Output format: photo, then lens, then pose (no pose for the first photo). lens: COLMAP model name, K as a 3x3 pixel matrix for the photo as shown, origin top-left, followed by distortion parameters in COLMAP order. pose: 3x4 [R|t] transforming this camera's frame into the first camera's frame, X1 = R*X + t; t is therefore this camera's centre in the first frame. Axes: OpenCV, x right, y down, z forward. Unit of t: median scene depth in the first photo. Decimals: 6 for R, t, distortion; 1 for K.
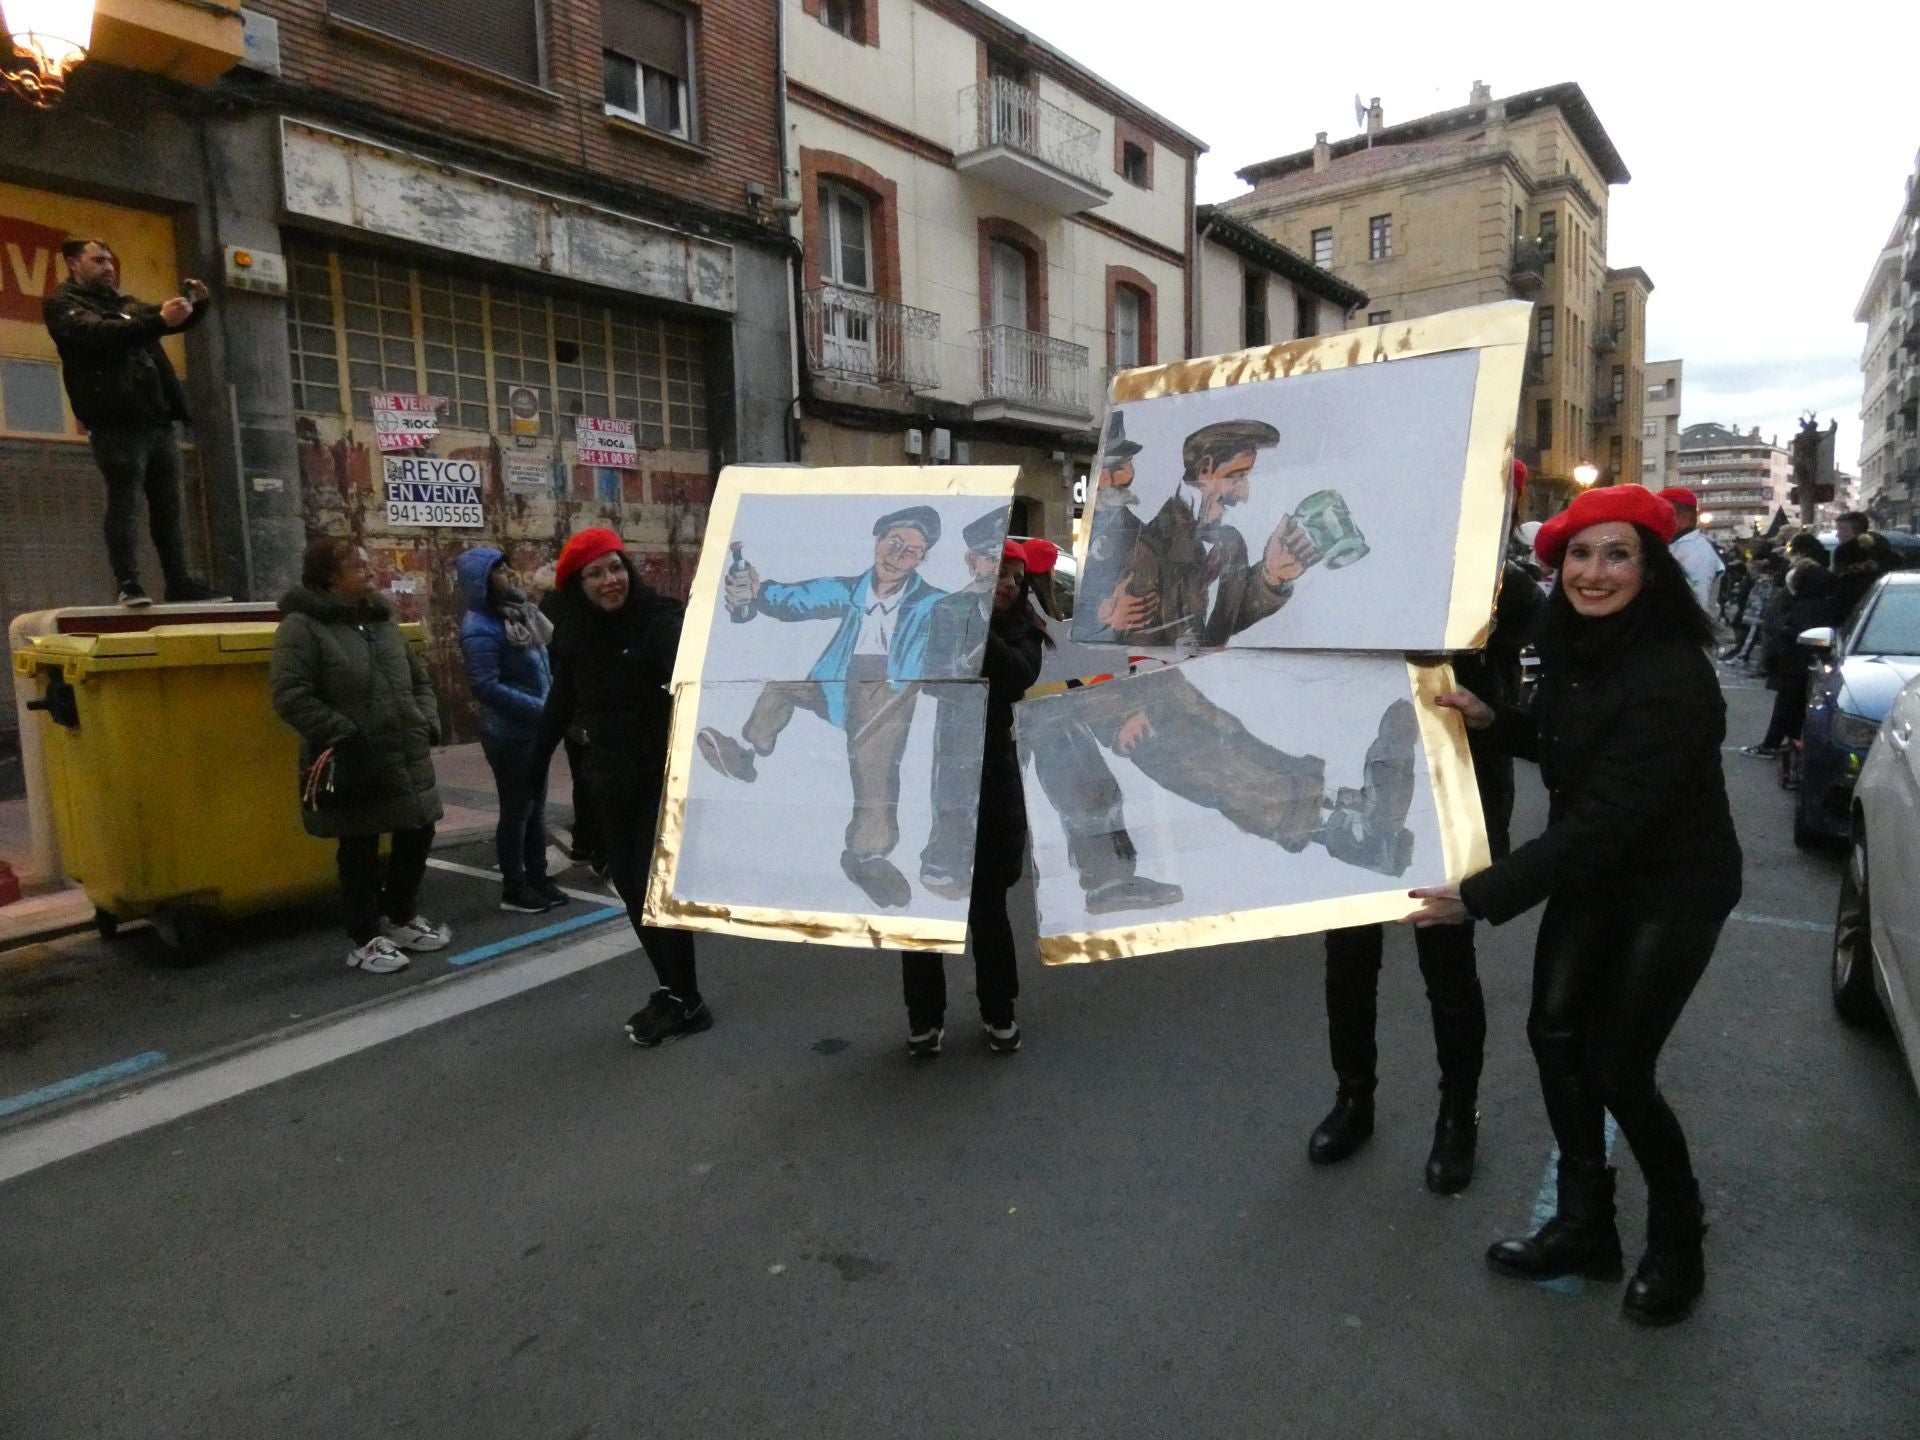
lens RADIAL K [[1229.4, 0, 979.3], [0, 1229.4, 711.4], [0, 0, 1]] dist [0.003435, 0.005929]
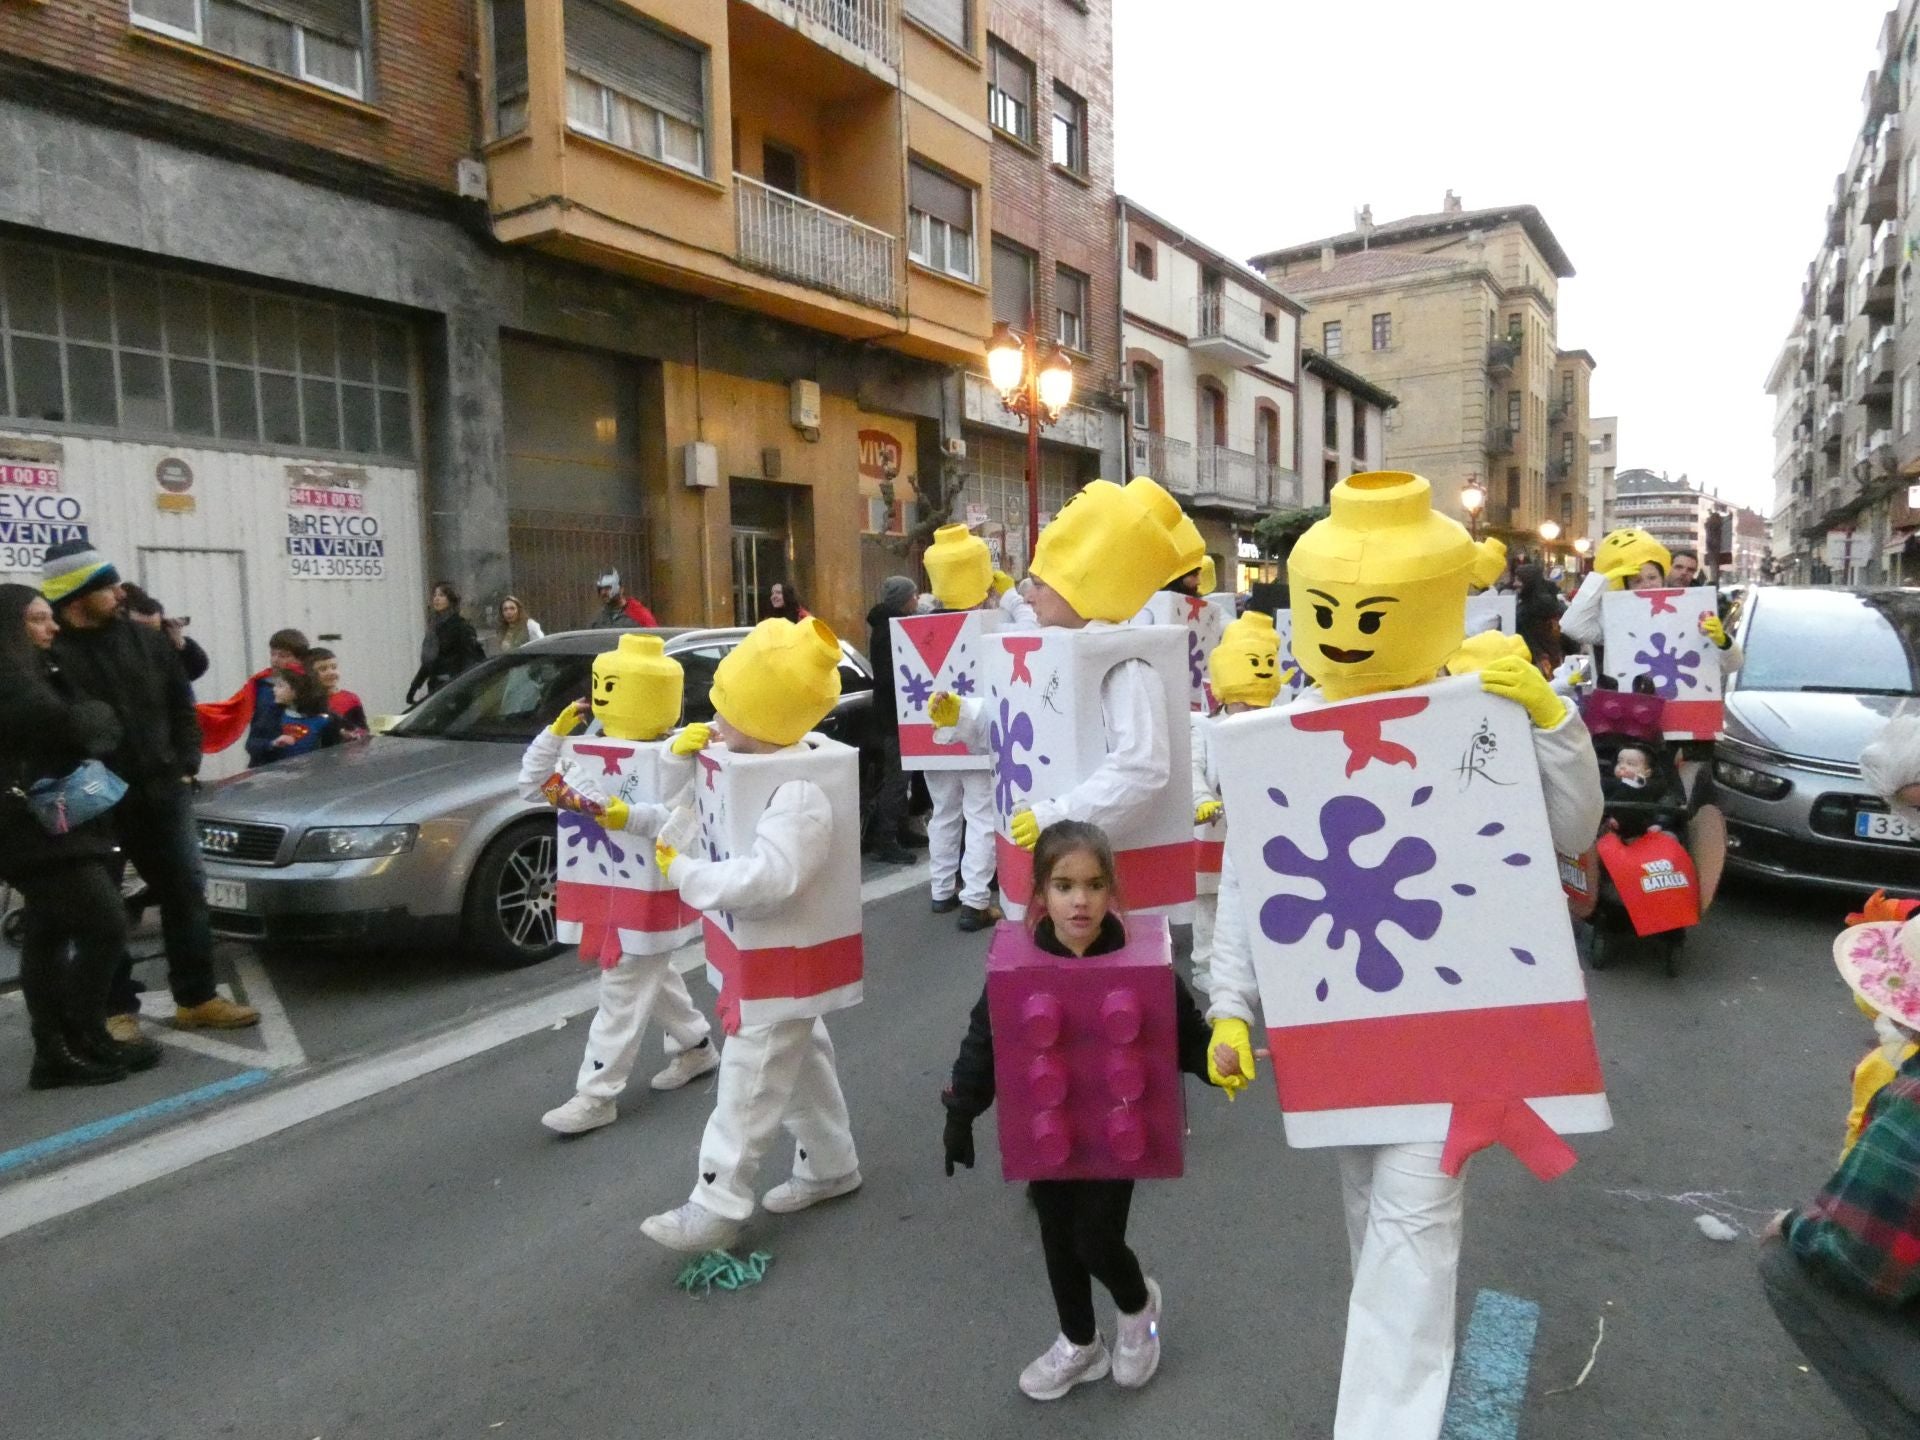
lens RADIAL K [[1277.1, 0, 980.3], [0, 1277.1, 787.7], [0, 0, 1]] dist [-0.005044, -0.005303]
pose [[0.998361, -0.016712, 0.054734, -0.393281], [0.015894, 0.999756, 0.015344, 0.099787], [-0.054977, -0.014449, 0.998383, -0.649942]]
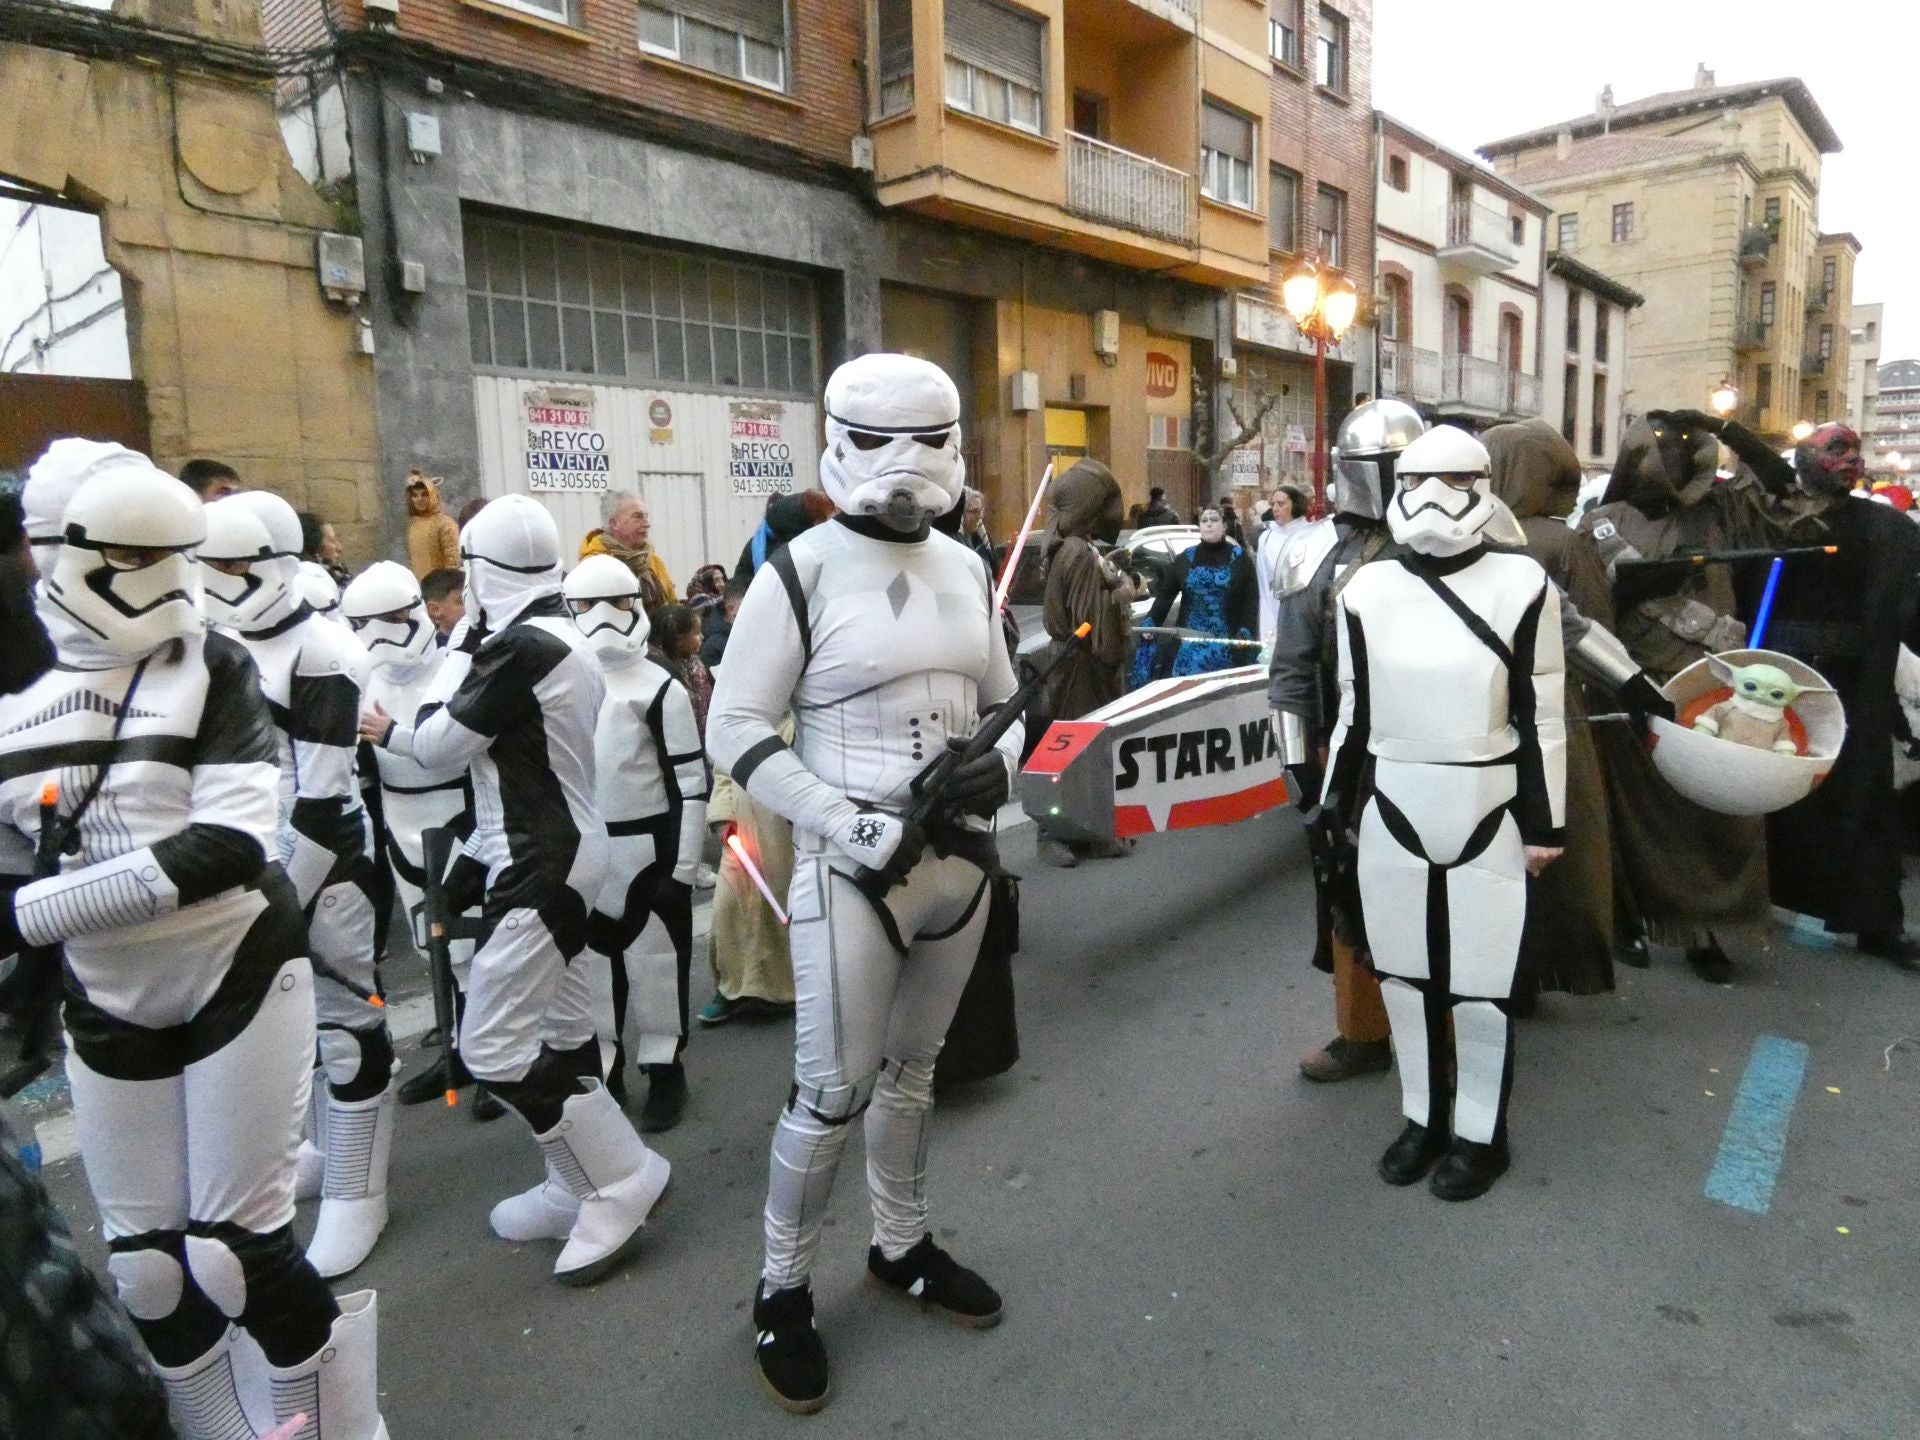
lens RADIAL K [[1277.1, 0, 986.7], [0, 1277.1, 764.4], [0, 0, 1]] dist [-0.005044, -0.005303]
pose [[0.996480, 0.001697, -0.083810, -0.490650], [0.003811, 0.997844, 0.065516, 0.116853], [0.083741, -0.065605, 0.994326, -0.794364]]
